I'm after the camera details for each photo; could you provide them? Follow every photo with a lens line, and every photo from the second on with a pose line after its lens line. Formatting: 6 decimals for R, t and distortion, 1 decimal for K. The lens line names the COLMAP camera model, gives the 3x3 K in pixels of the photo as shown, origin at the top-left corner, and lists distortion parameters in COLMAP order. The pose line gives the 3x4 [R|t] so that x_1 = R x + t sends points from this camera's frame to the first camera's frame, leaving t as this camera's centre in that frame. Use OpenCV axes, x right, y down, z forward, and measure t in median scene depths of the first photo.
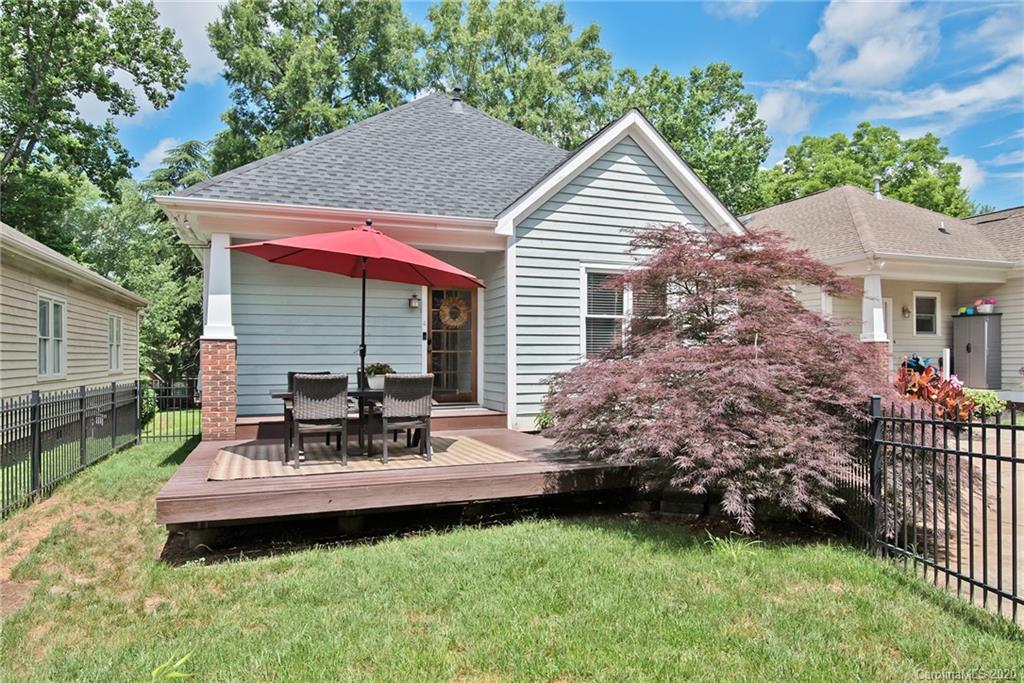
lens RADIAL K [[644.8, 0, 514.1], [0, 644.8, 345.7], [0, 0, 1]] dist [0.008044, 0.000998]
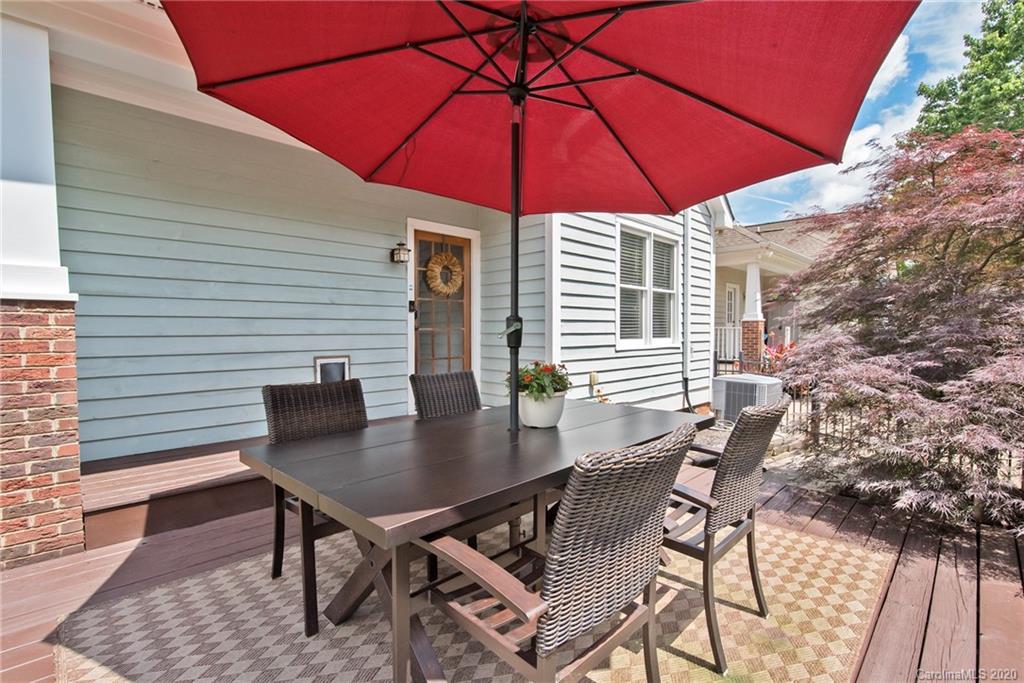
lens RADIAL K [[471.2, 0, 507.9], [0, 471.2, 343.9], [0, 0, 1]] dist [-0.015808, 0.001281]
pose [[0.919241, -0.009101, 0.393591, -0.245344], [-0.010154, 0.998852, 0.046811, 0.000109], [-0.393565, -0.047028, 0.918093, 0.517349]]
